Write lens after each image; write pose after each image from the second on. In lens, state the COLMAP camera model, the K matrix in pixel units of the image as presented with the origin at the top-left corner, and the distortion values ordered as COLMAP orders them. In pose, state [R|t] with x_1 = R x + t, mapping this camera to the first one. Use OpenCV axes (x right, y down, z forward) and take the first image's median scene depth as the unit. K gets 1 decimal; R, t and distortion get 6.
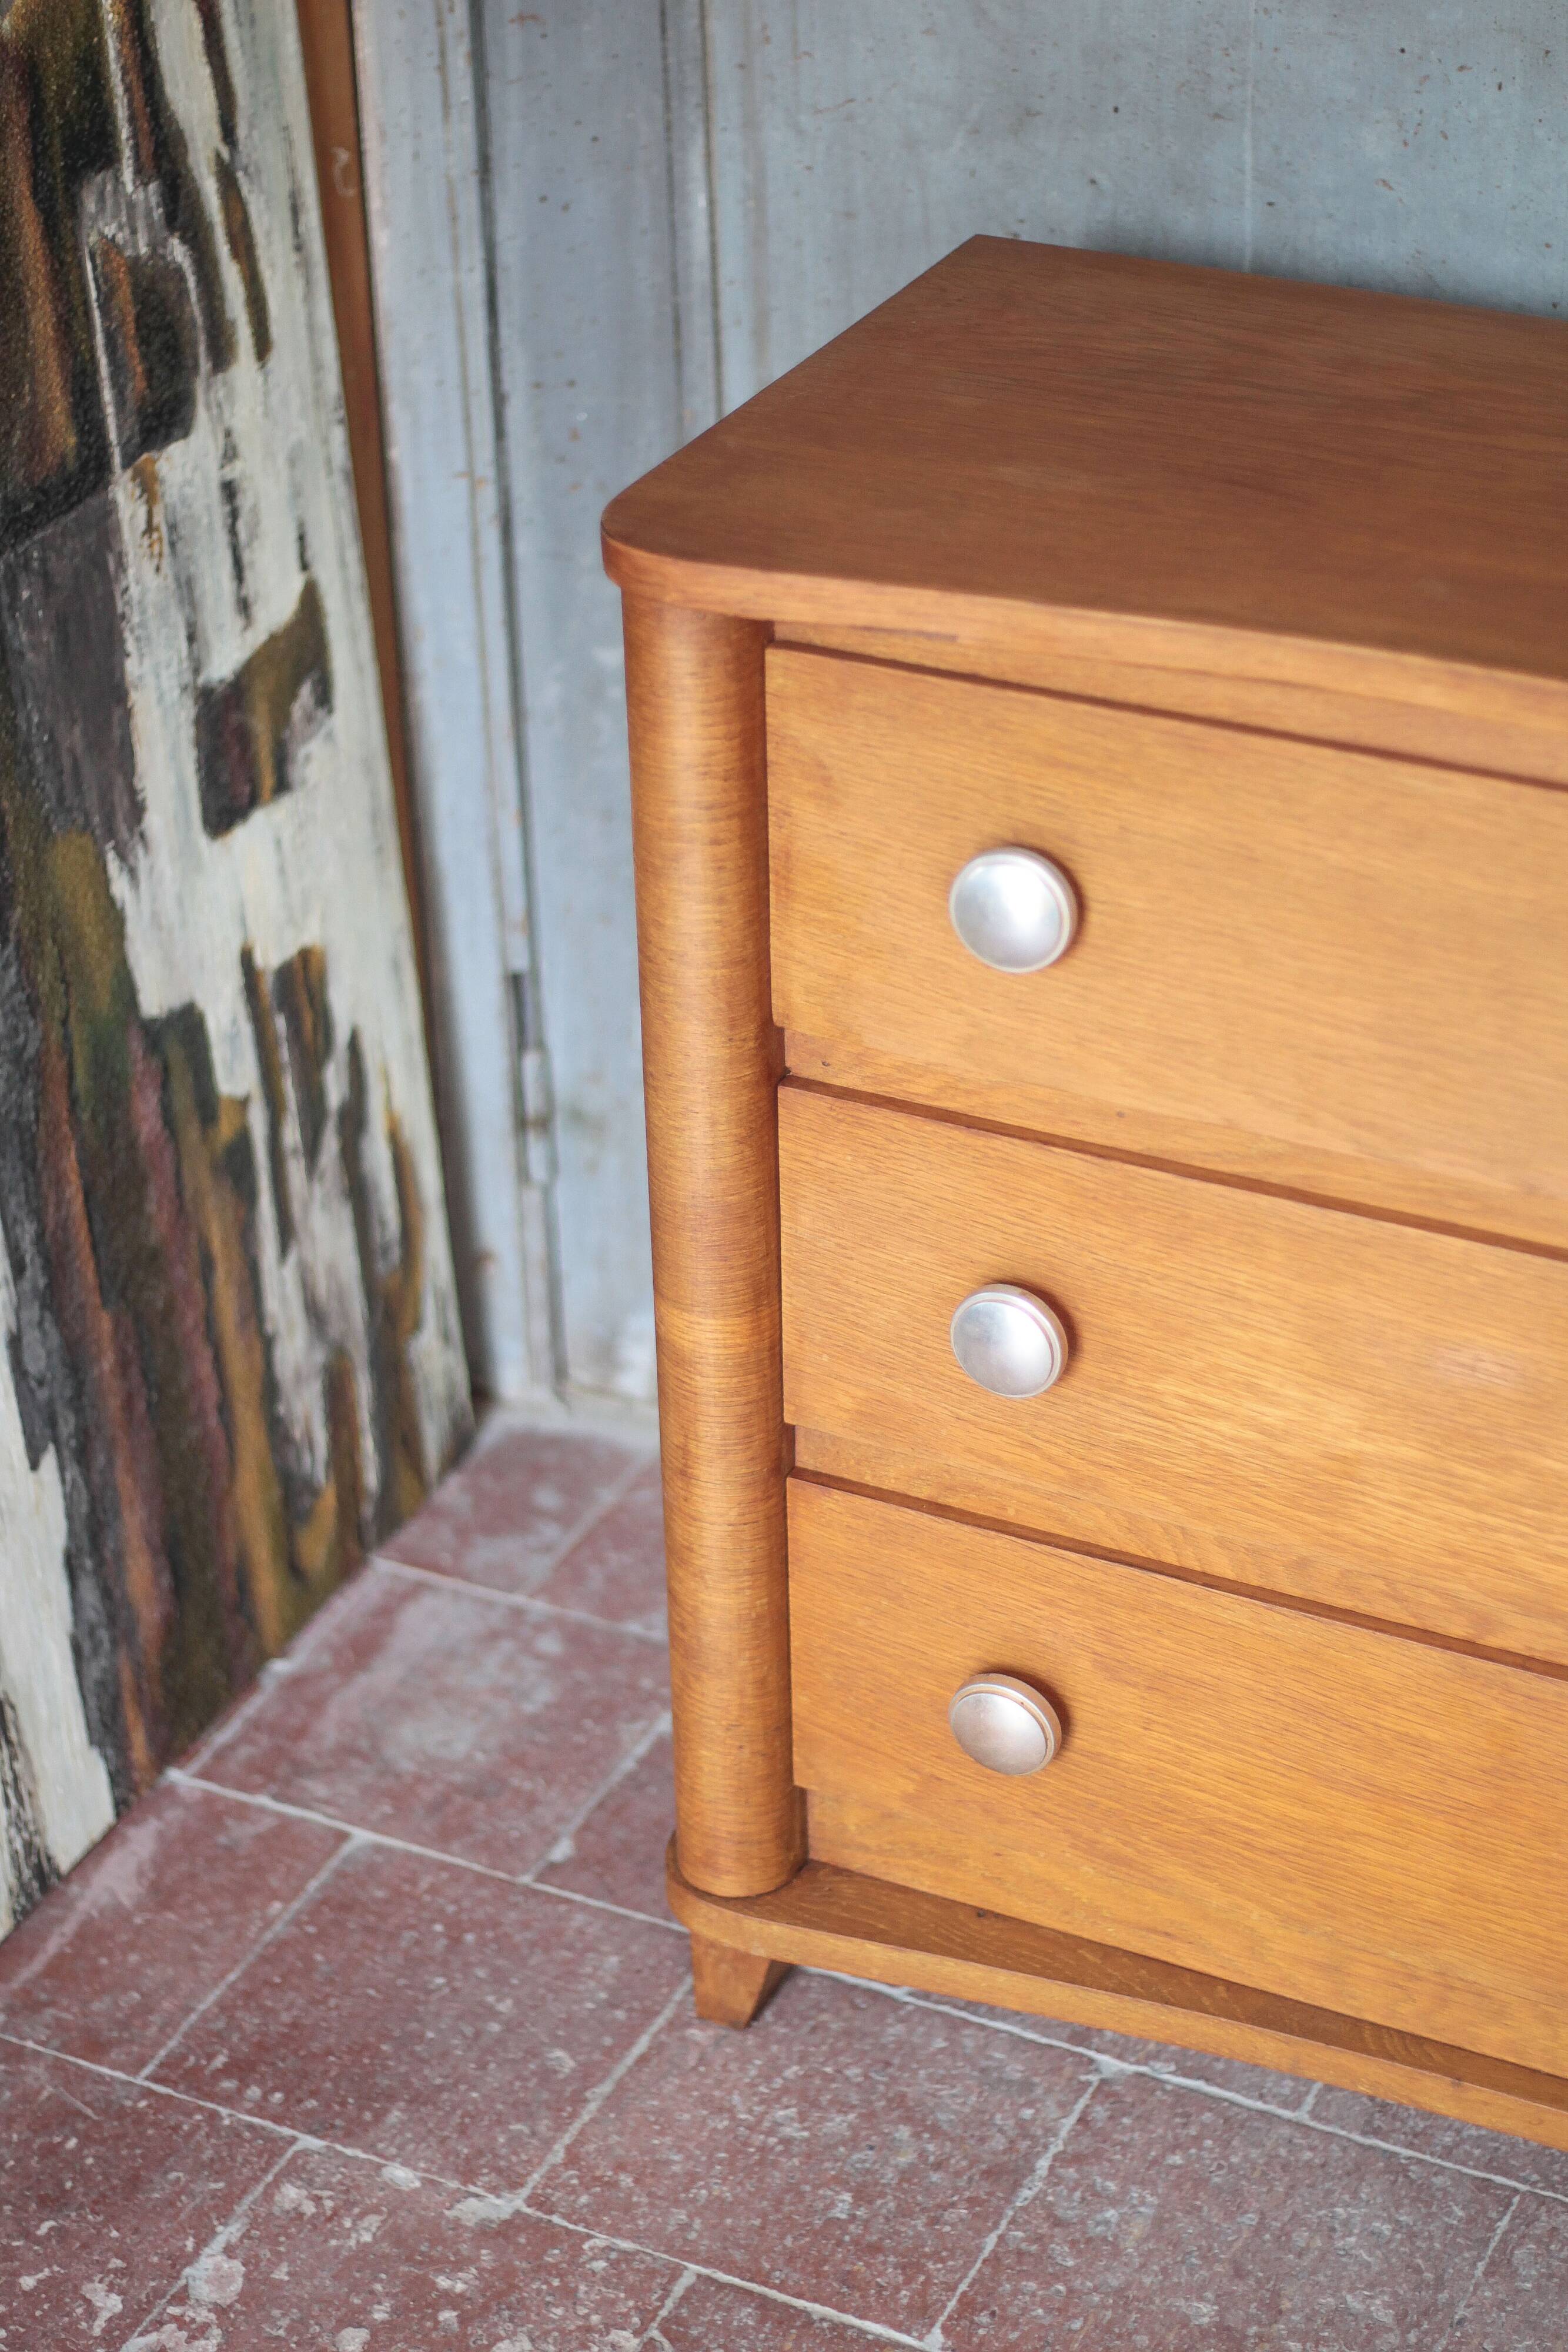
lens RADIAL K [[4494.8, 0, 843.5], [0, 4494.8, 1180.2], [0, 0, 1]] dist [-0.098661, -0.093748]
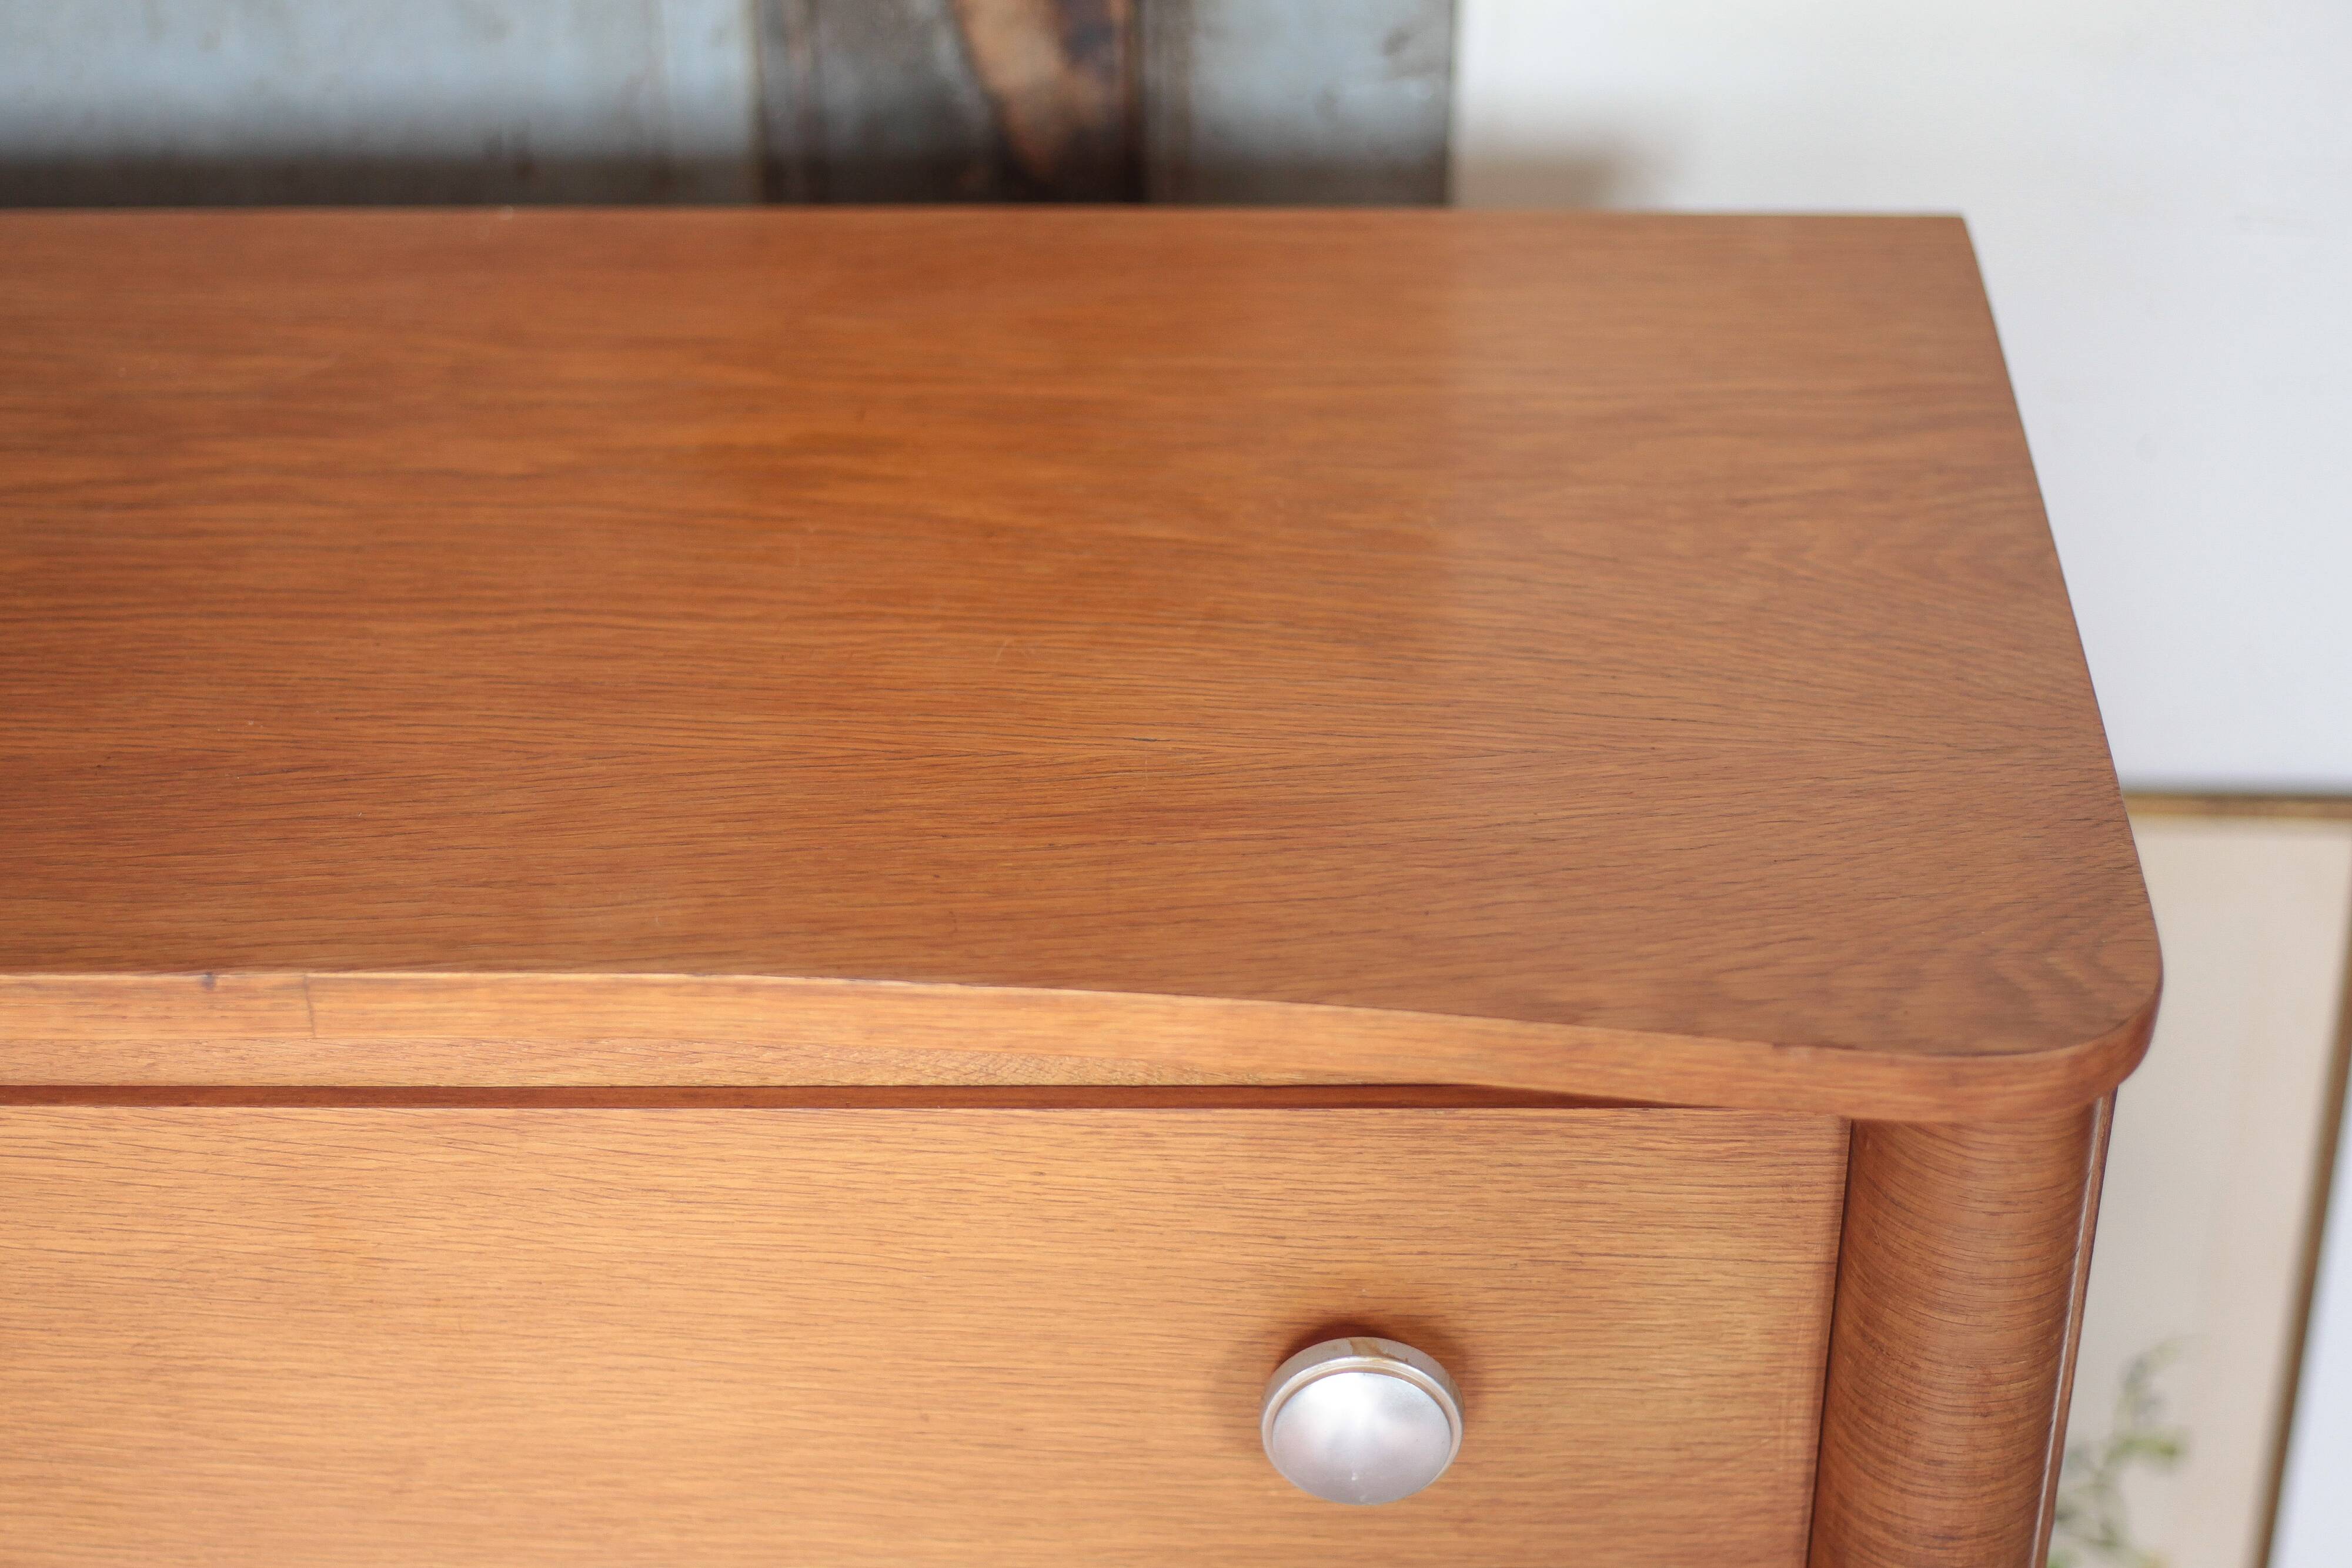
lens RADIAL K [[4649.9, 0, 1178.0], [0, 4649.9, 784.9], [0, 0, 1]] dist [-0.103695, -0.145800]
pose [[0.906401, -0.245202, 0.343966, 0.055455], [0.213085, 0.968494, 0.128898, -0.145196], [-0.364735, -0.043539, 0.930093, 0.243050]]
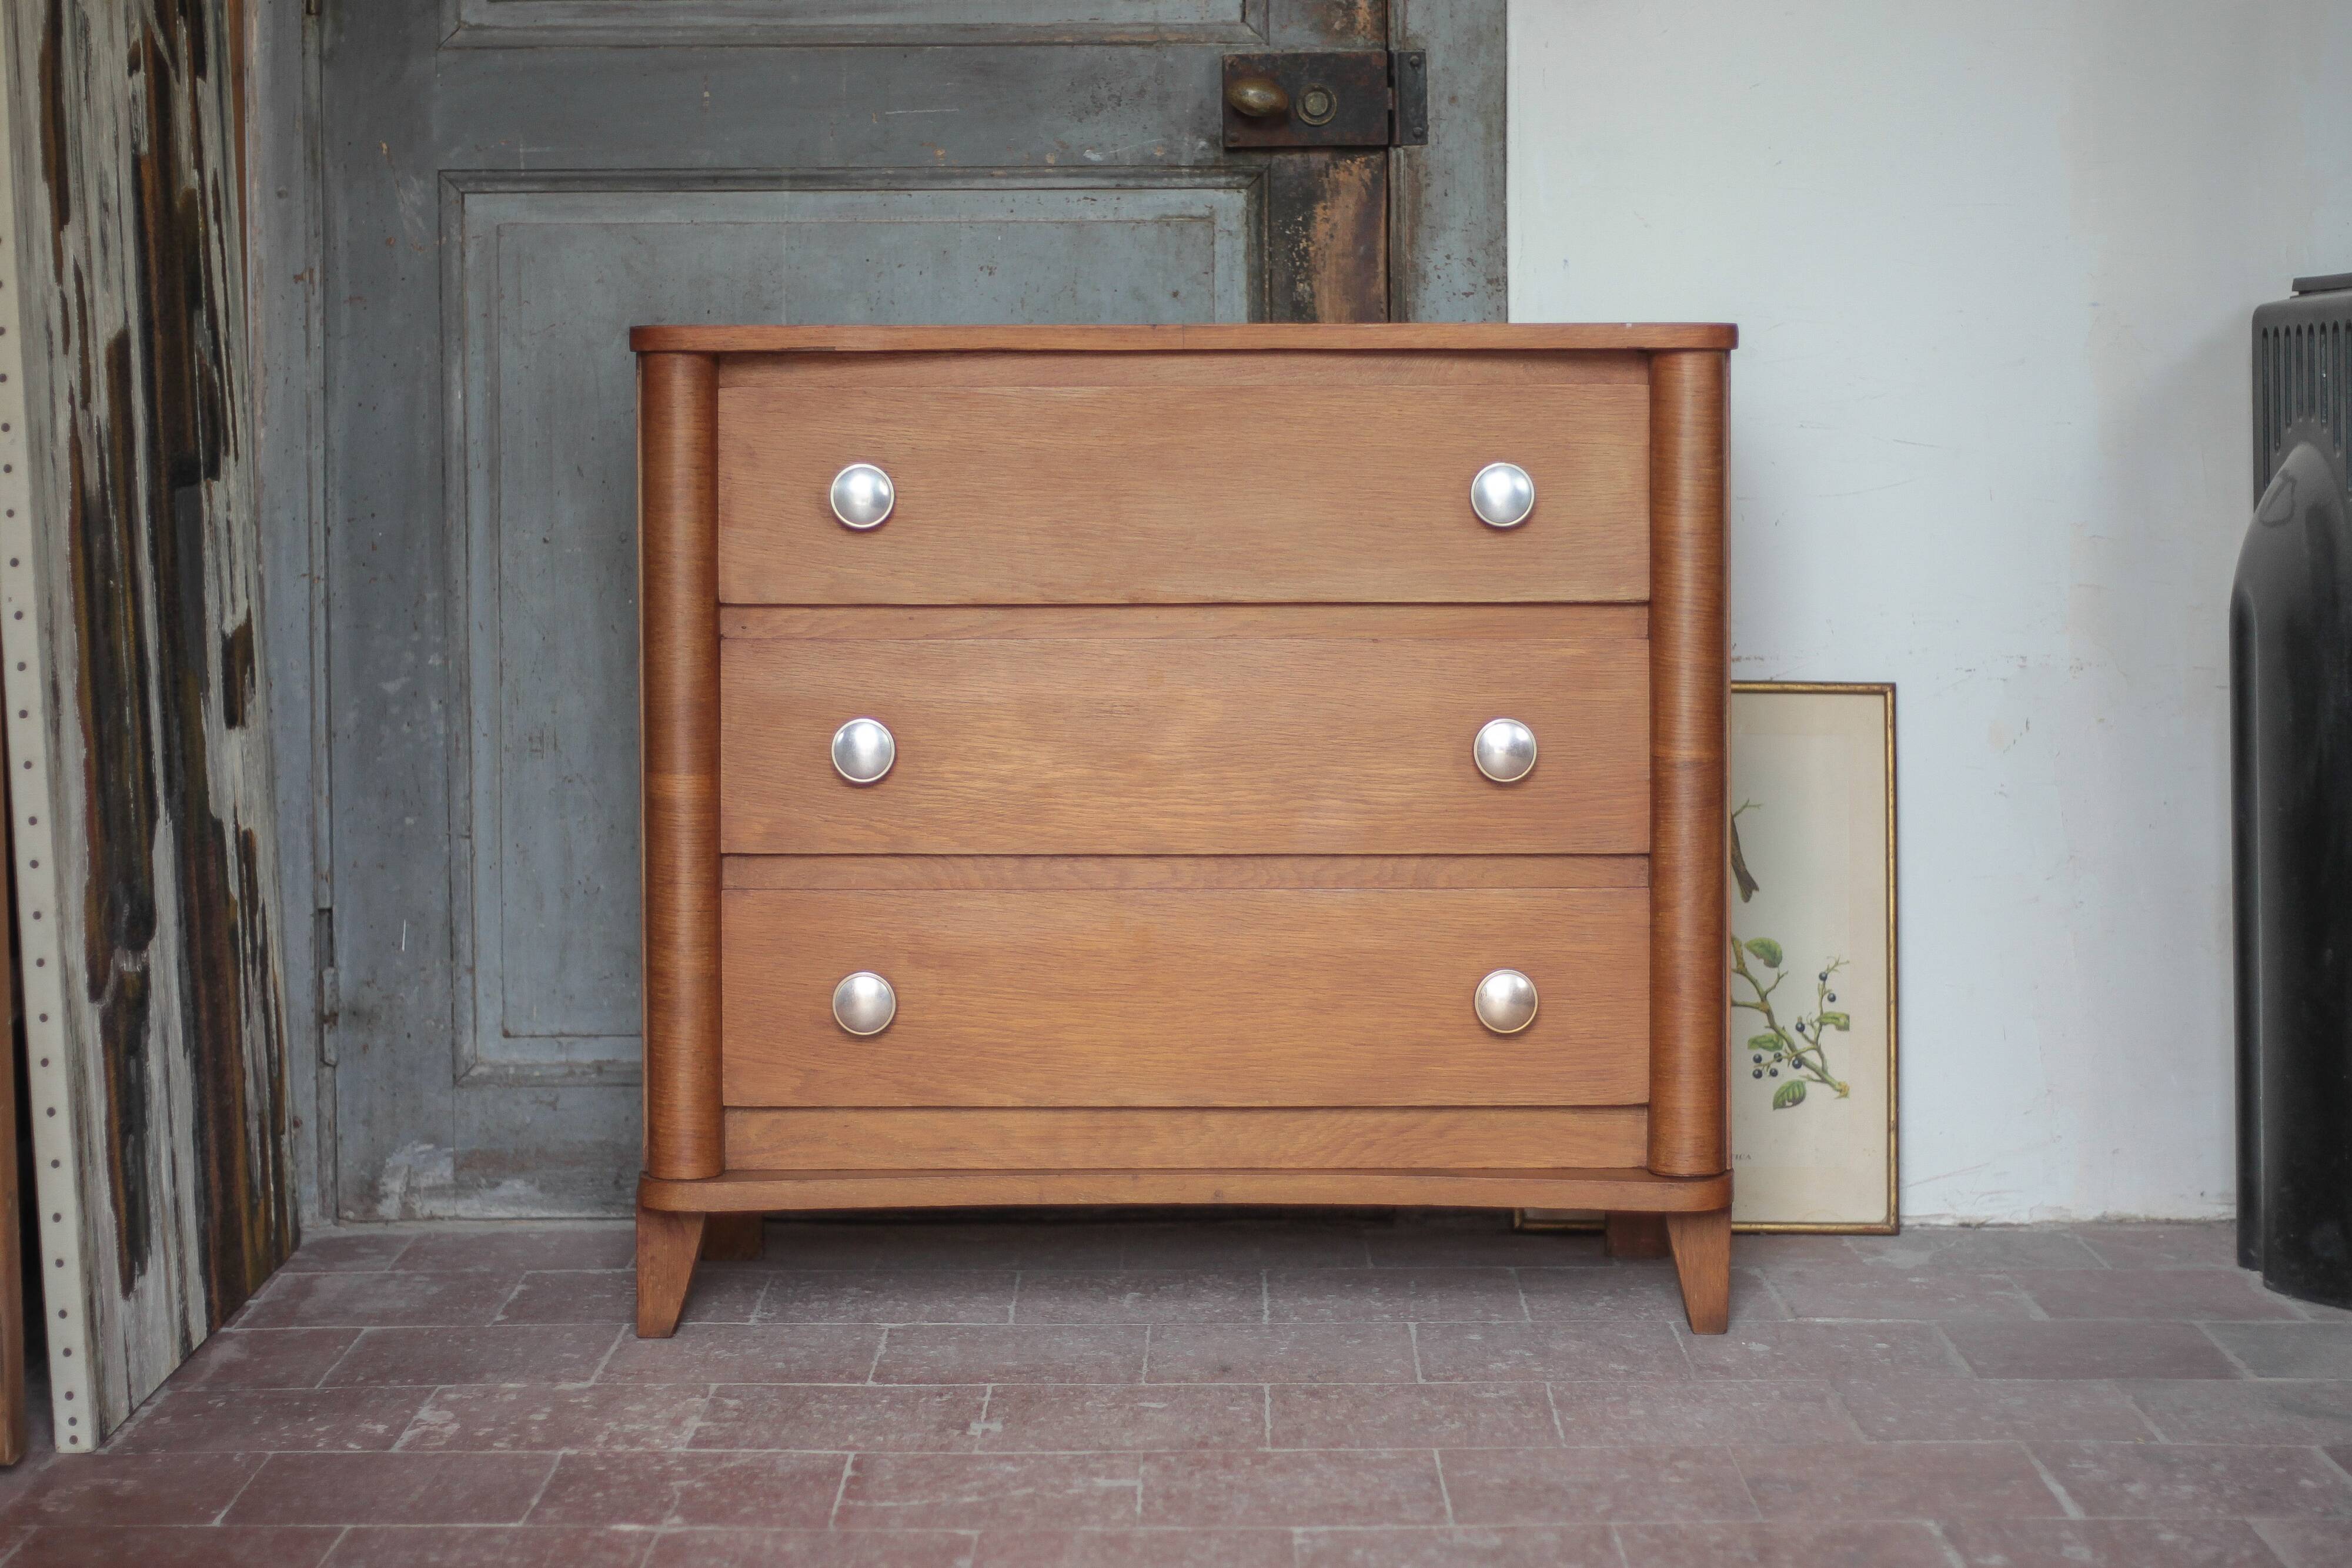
lens RADIAL K [[4554.9, 0, 1184.5], [0, 4554.9, 474.8], [0, 0, 1]] dist [-0.070534, 0.176616]
pose [[0.902033, 0.001749, 0.431664, -0.581482], [0.213010, 0.867960, -0.448634, 0.716121], [-0.375452, 0.496631, 0.782555, -0.529708]]
